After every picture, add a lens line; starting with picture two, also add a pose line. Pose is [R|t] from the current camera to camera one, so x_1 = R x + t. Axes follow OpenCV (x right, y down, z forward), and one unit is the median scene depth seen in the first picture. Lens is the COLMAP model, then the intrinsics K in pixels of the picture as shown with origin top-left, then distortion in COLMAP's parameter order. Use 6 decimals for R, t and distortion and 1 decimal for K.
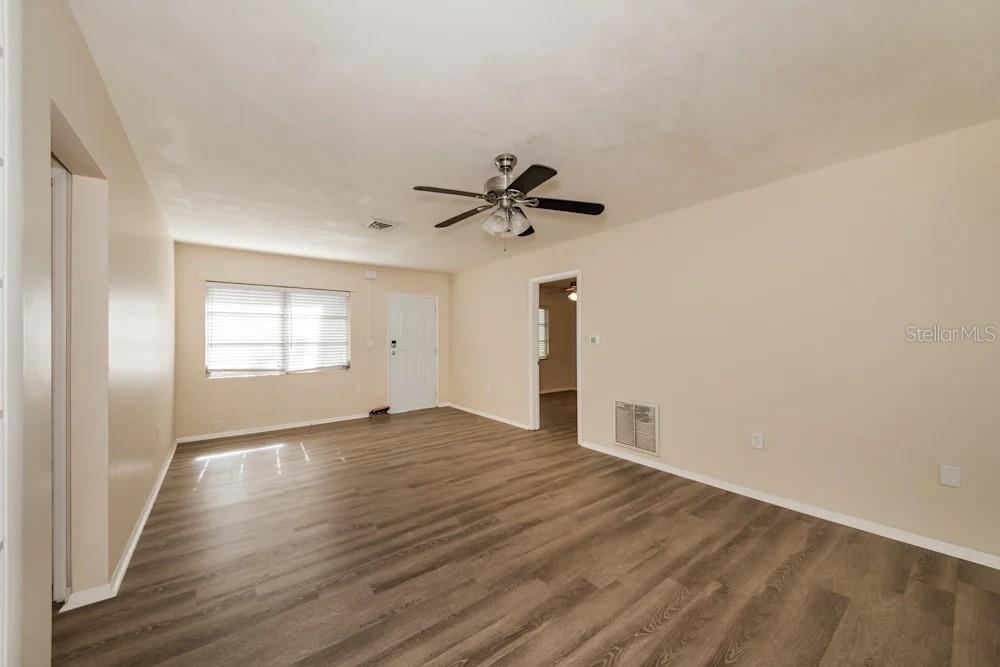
lens RADIAL K [[383.4, 0, 495.8], [0, 383.4, 338.5], [0, 0, 1]] dist [0.032524, -0.000204]
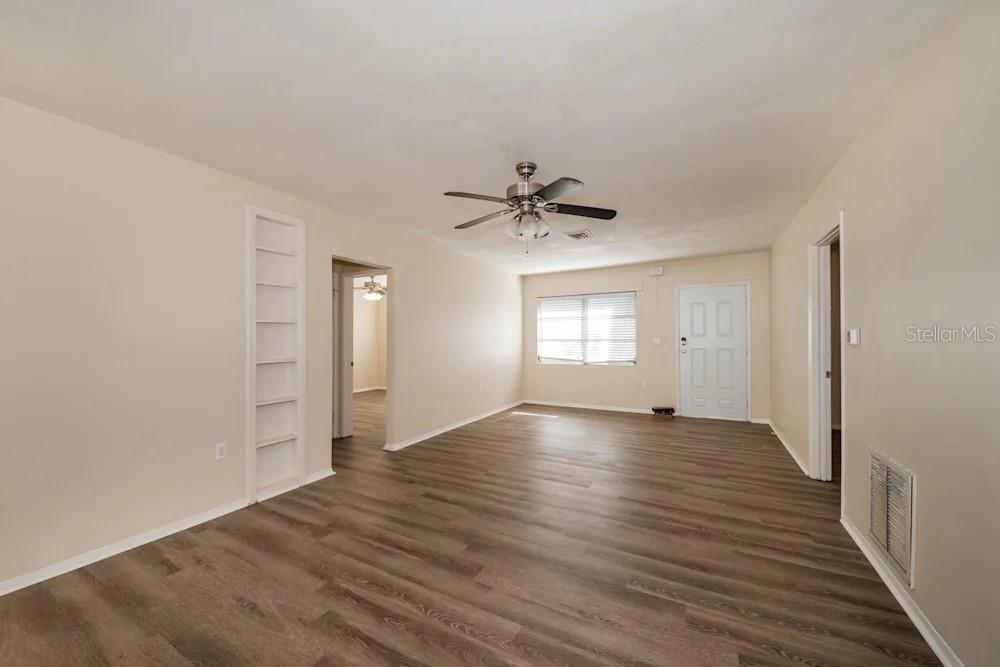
lens RADIAL K [[383.4, 0, 495.8], [0, 383.4, 338.5], [0, 0, 1]] dist [0.032524, -0.000204]
pose [[0.373738, 0.002345, -0.927531, 0.552916], [0.004331, 0.999981, 0.004274, 0.001602], [0.927524, -0.005614, 0.373721, 0.301607]]
